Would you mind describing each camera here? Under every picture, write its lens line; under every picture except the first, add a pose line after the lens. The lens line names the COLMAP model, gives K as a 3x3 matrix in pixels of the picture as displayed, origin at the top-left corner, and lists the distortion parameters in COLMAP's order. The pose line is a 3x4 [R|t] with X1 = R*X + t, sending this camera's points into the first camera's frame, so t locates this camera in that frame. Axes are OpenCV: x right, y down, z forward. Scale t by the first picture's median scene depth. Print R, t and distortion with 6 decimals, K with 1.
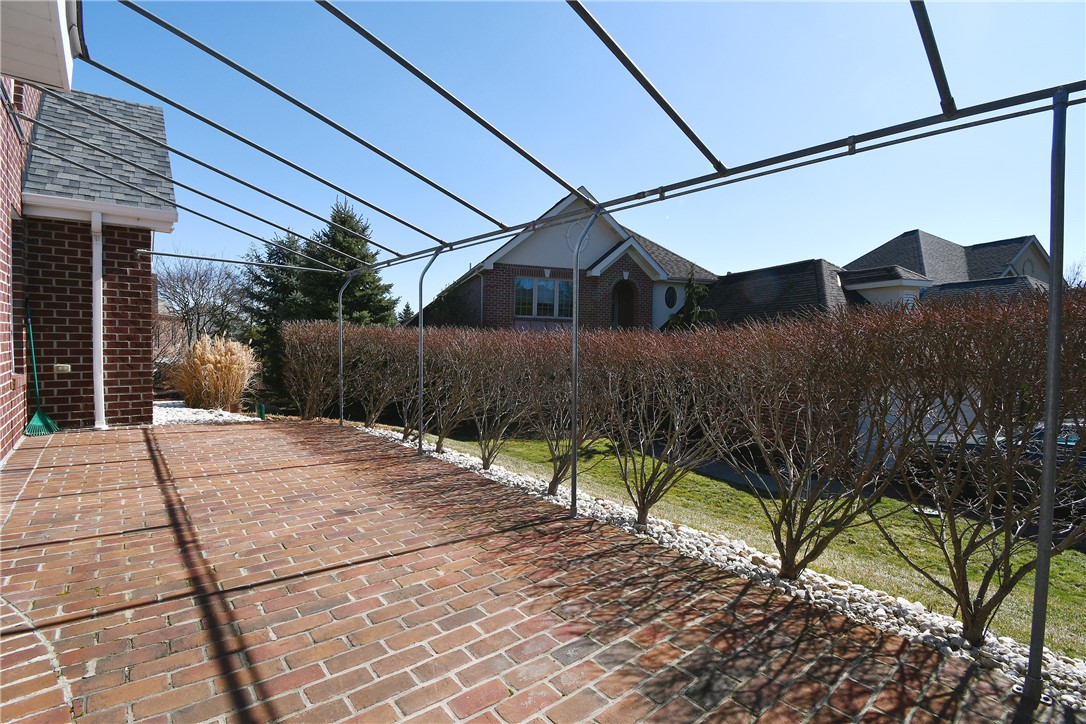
lens RADIAL K [[496.7, 0, 538.3], [0, 496.7, 360.3], [0, 0, 1]] dist [0.019852, -0.026680]
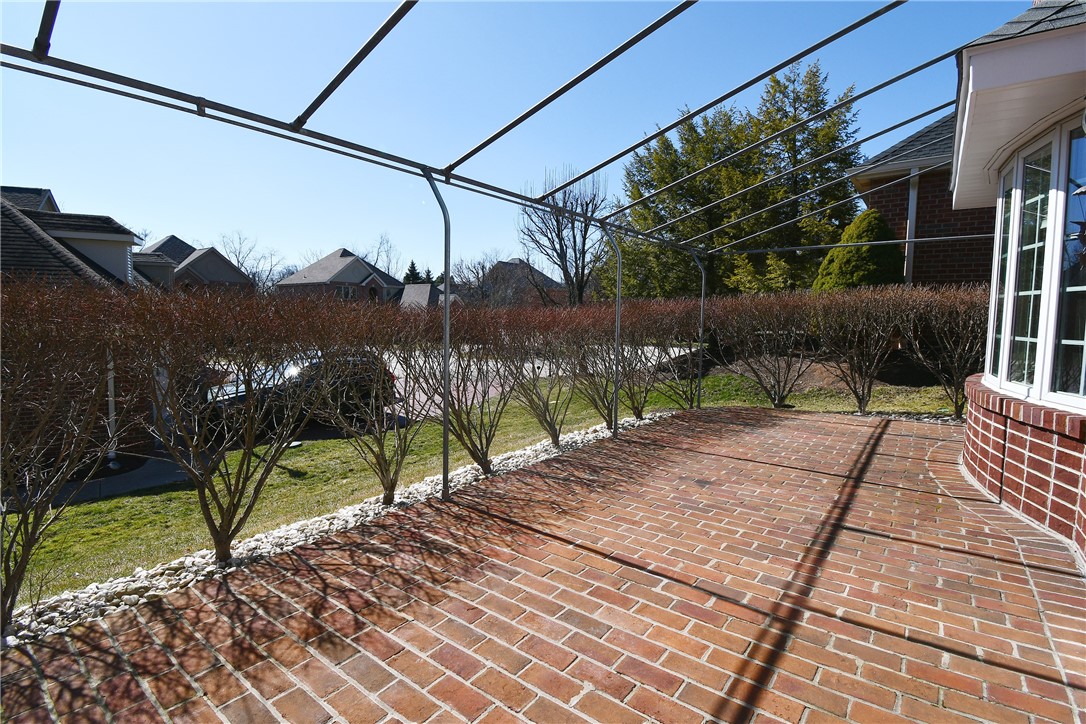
lens RADIAL K [[496.7, 0, 538.3], [0, 496.7, 360.3], [0, 0, 1]] dist [0.019852, -0.026680]
pose [[-0.189825, -0.106489, 0.976026, -1.341942], [0.019038, 0.993515, 0.112100, -0.092512], [-0.981633, 0.039861, -0.186566, 1.525919]]
